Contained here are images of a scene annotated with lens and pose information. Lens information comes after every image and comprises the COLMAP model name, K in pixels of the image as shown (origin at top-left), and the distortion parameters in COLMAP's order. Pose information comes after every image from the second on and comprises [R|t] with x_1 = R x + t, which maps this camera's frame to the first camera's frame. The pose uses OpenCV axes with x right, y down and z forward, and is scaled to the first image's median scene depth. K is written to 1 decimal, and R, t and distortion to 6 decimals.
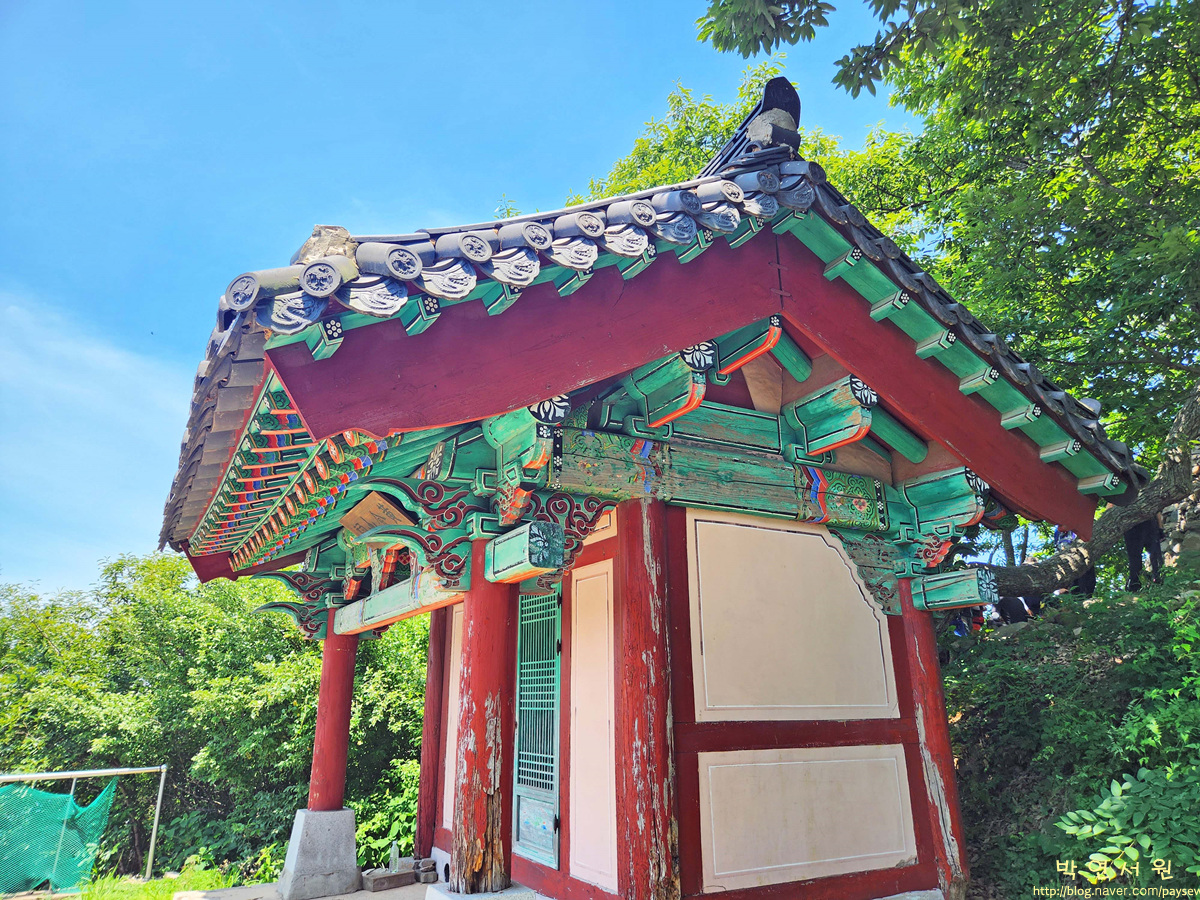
lens RADIAL K [[804.3, 0, 600.0], [0, 804.3, 450.0], [0, 0, 1]] dist [0.092219, -0.084052]
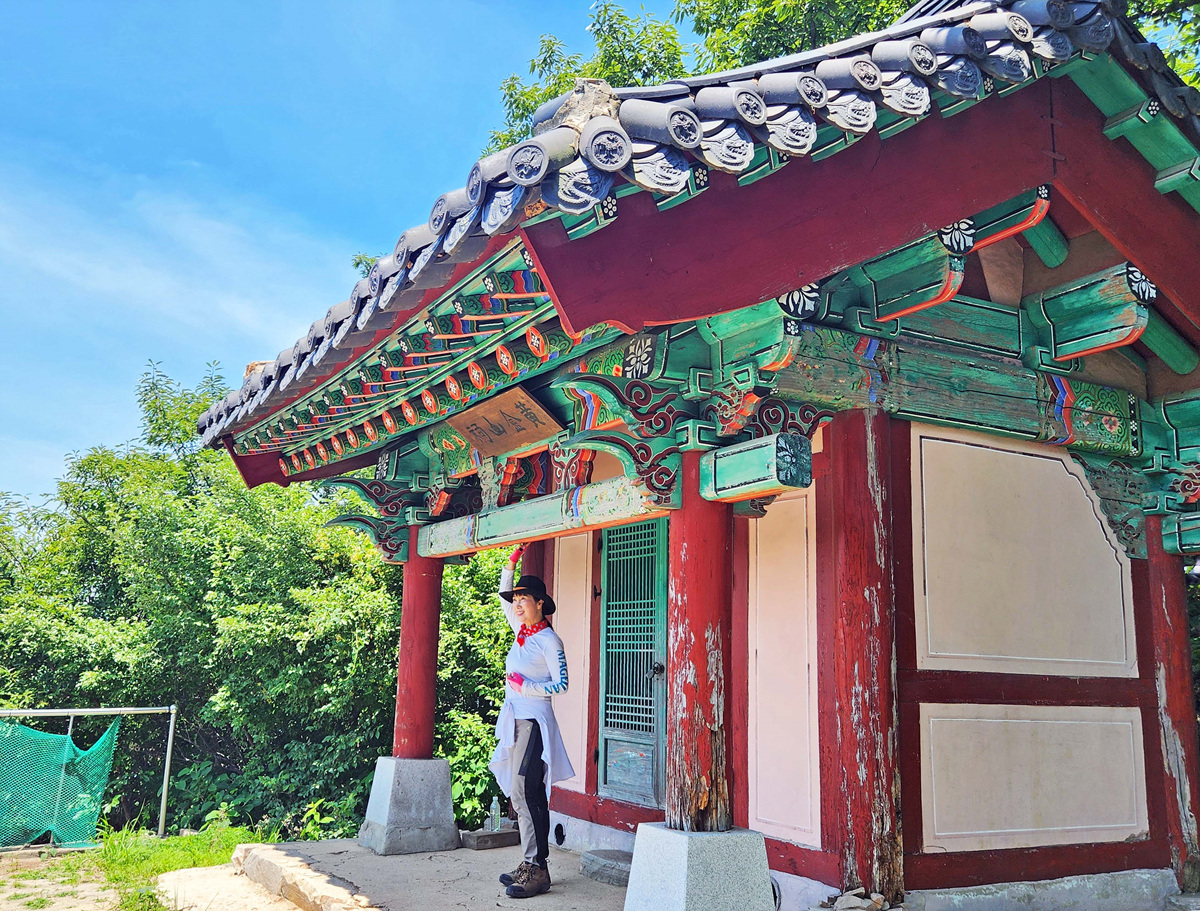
lens RADIAL K [[1102.5, 0, 599.2], [0, 1102.5, 470.1], [0, 0, 1]] dist [0.100932, -0.103237]
pose [[0.999200, 0.037389, -0.014179, -0.196388], [-0.035318, 0.991458, 0.125554, -0.010534], [0.018752, -0.124953, 0.991985, -0.141556]]
